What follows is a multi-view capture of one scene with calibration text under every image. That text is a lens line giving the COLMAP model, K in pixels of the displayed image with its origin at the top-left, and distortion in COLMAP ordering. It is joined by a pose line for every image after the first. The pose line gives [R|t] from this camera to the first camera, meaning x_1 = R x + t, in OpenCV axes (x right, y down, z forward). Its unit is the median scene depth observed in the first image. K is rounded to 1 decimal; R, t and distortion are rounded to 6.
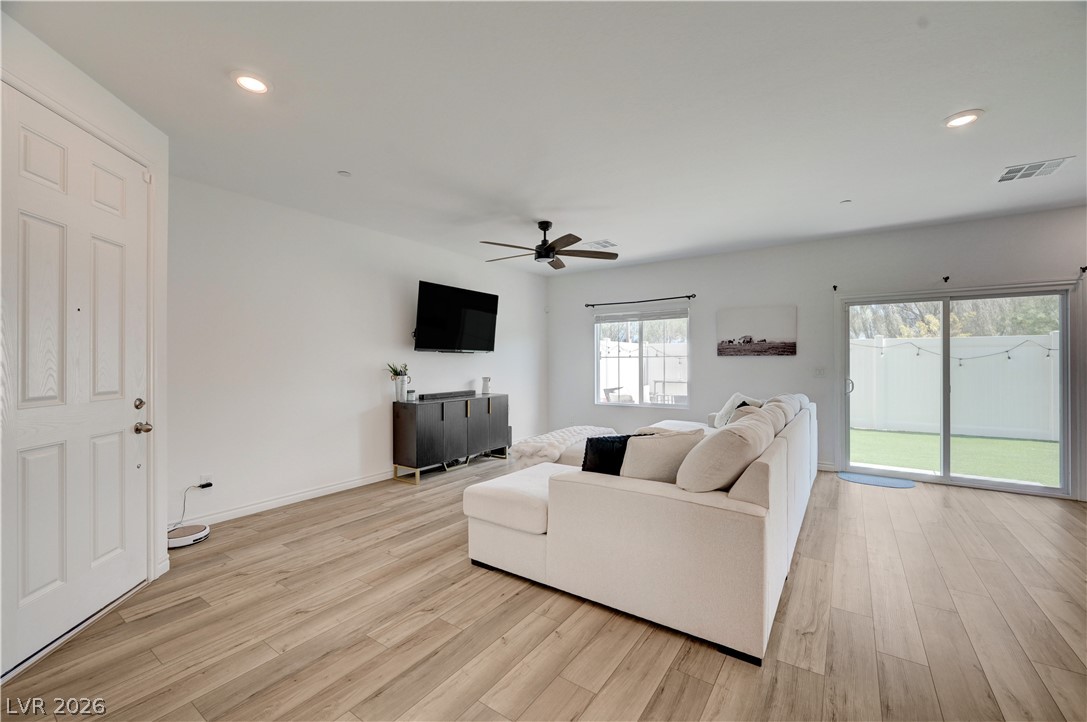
lens RADIAL K [[437.0, 0, 544.1], [0, 437.0, 358.4], [0, 0, 1]] dist [-0.002064, -0.000185]
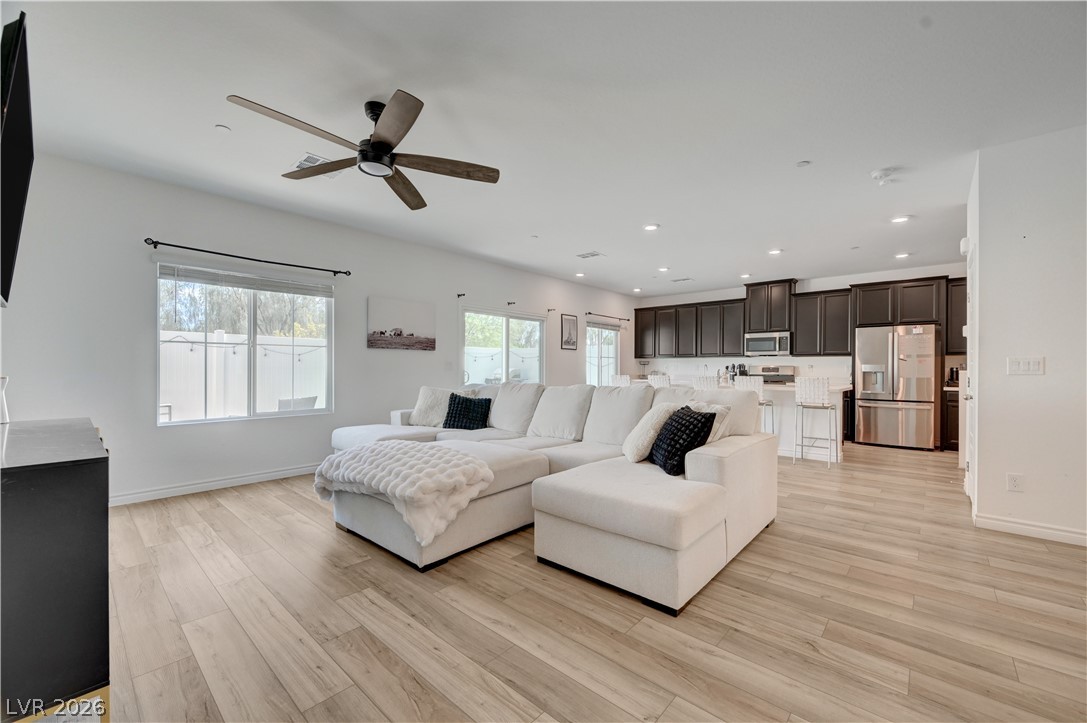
lens RADIAL K [[435.2, 0, 545.3], [0, 435.2, 367.4], [0, 0, 1]] dist [-0.001925, 0.000037]
pose [[0.120610, 0.004538, 0.992690, -0.517973], [-0.011805, 0.999925, -0.003137, 0.038966], [-0.992630, -0.011341, 0.120655, 0.652385]]
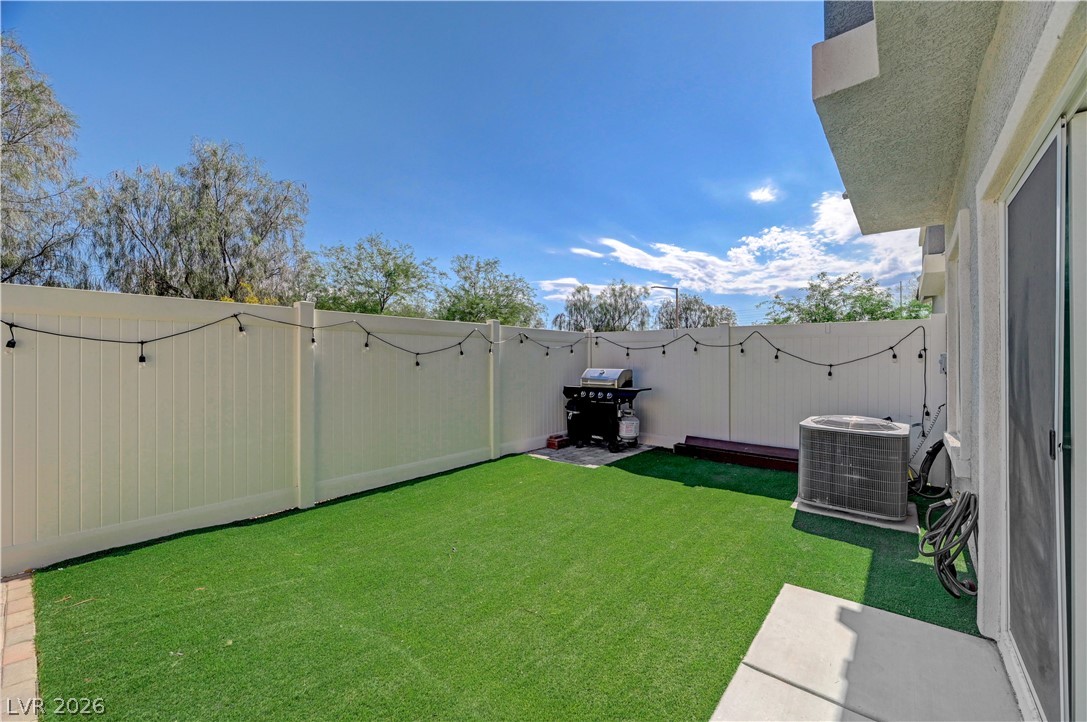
lens RADIAL K [[437.0, 0, 544.1], [0, 437.0, 358.4], [0, 0, 1]] dist [-0.002064, -0.000185]
pose [[0.084048, 0.003490, 0.996456, 0.585648], [-0.006545, 0.999974, -0.002950, 0.013959], [-0.996440, -0.006274, 0.084069, 1.262156]]
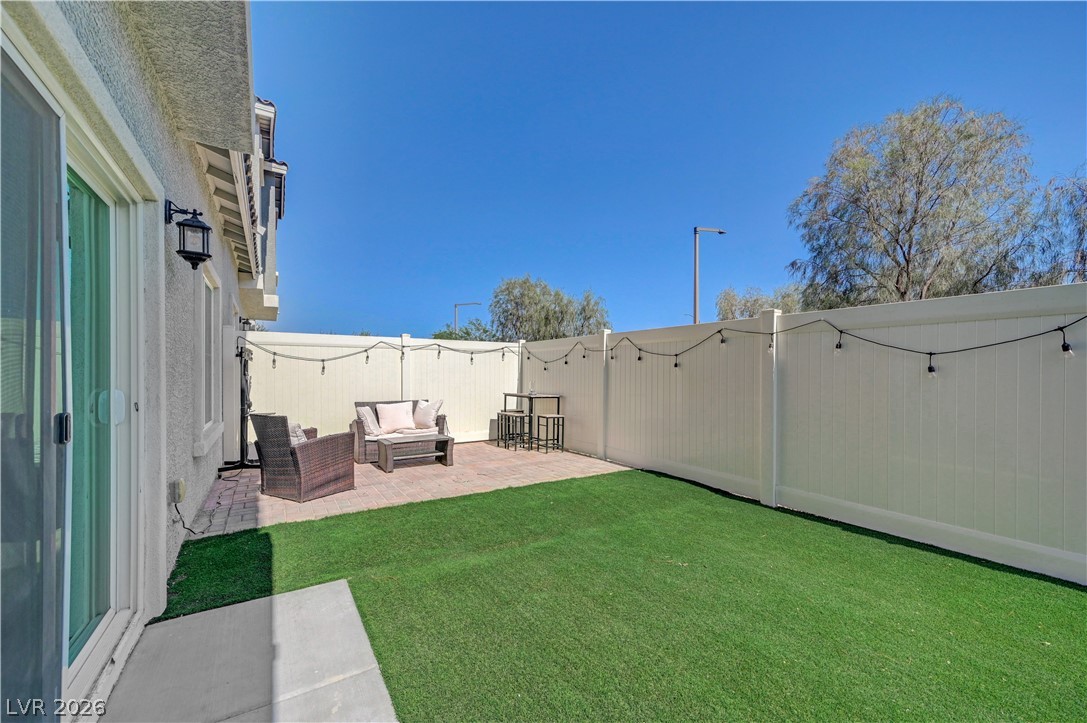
lens RADIAL K [[429.1, 0, 544.8], [0, 429.1, 373.5], [0, 0, 1]] dist [0.006437, 0.000197]
pose [[0.925411, 0.005870, -0.378921, 1.276179], [-0.002655, 0.999956, 0.009005, 0.027777], [0.378957, -0.007327, 0.925385, 0.820405]]
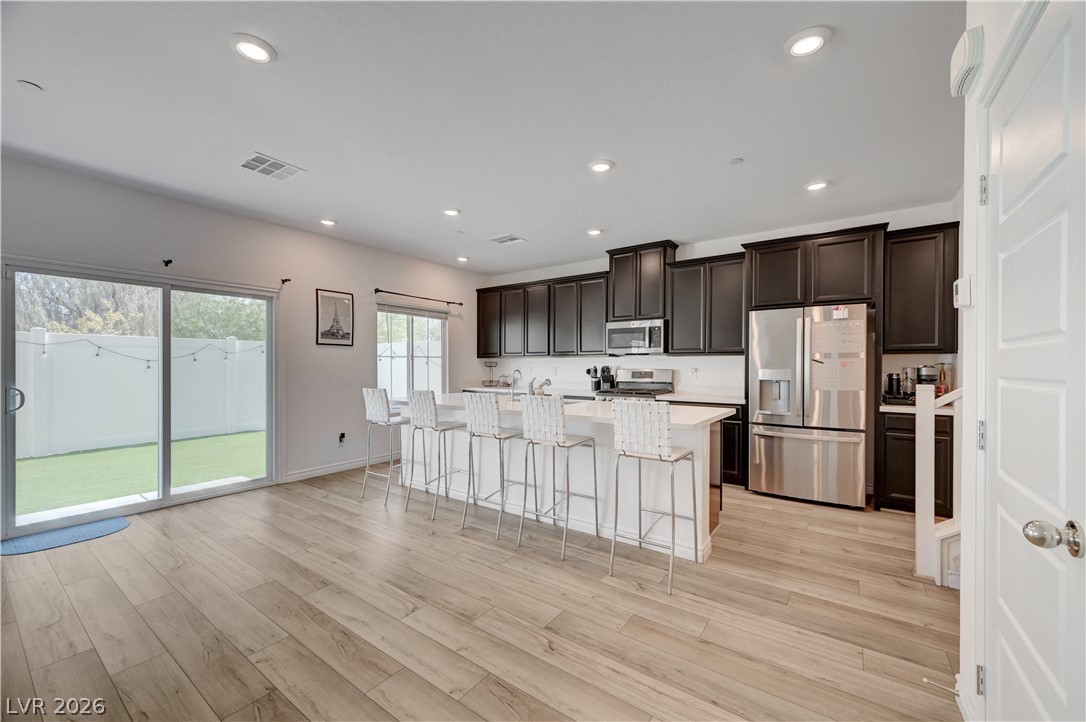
lens RADIAL K [[427.0, 0, 542.3], [0, 427.0, 367.1], [0, 0, 1]] dist [0.004190, 0.000006]
pose [[0.016277, -0.002718, 0.999864, 0.100440], [-0.007005, 0.999971, 0.002832, 0.011116], [-0.999843, -0.007050, 0.016257, 0.246189]]
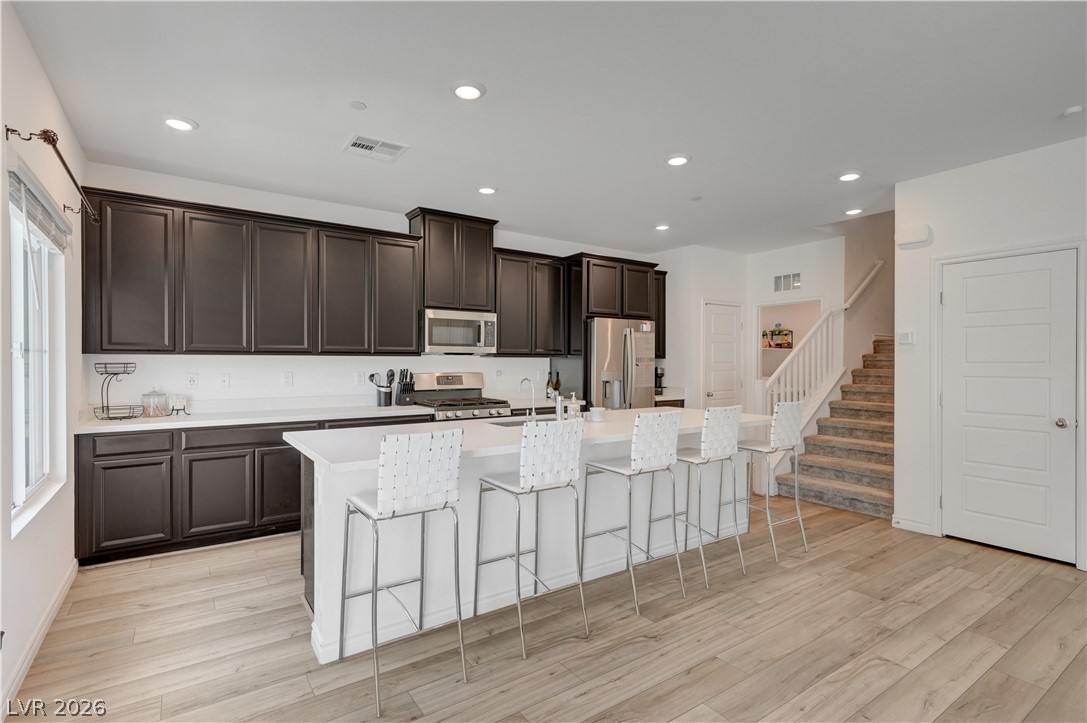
lens RADIAL K [[527.6, 0, 546.2], [0, 527.6, 365.7], [0, 0, 1]] dist [0.010571, 0.000070]
pose [[-0.937361, -0.002425, 0.348351, 0.668571], [-0.001807, 0.999996, 0.002101, 0.000528], [-0.348355, 0.001340, -0.937362, 0.947693]]
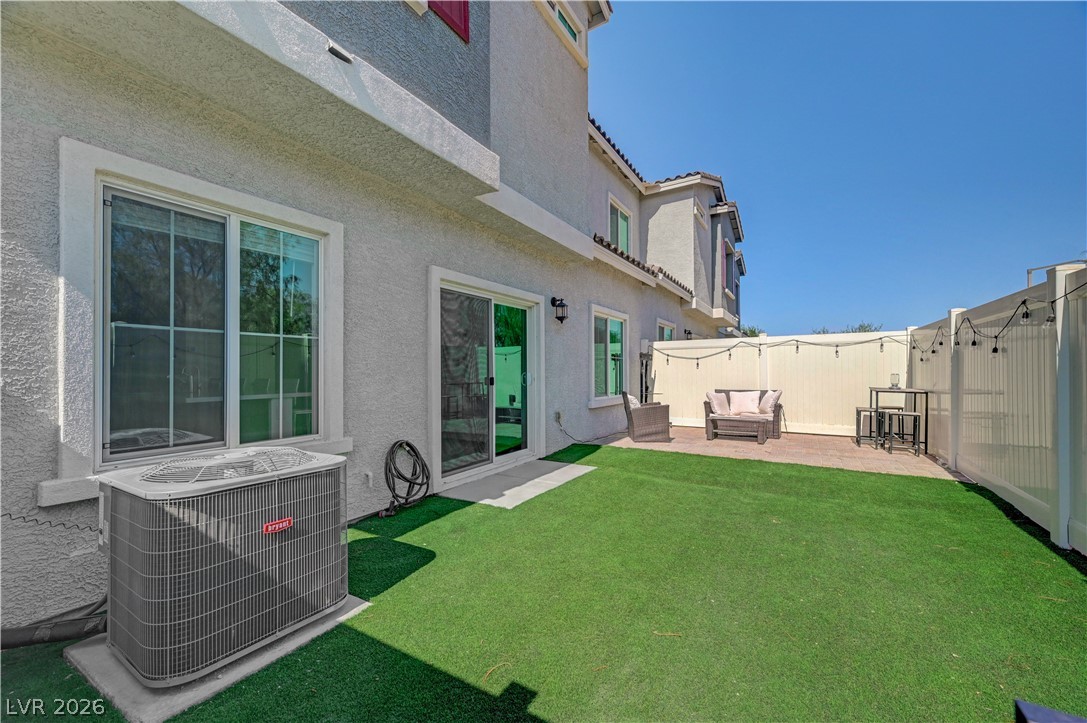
lens RADIAL K [[425.1, 0, 544.4], [0, 425.1, 369.7], [0, 0, 1]] dist [0.004861, 0.000184]
pose [[0.061424, -0.002109, -0.998110, 1.915422], [0.014030, 0.999901, -0.001250, 0.041429], [0.998013, -0.013926, 0.061448, 1.021947]]
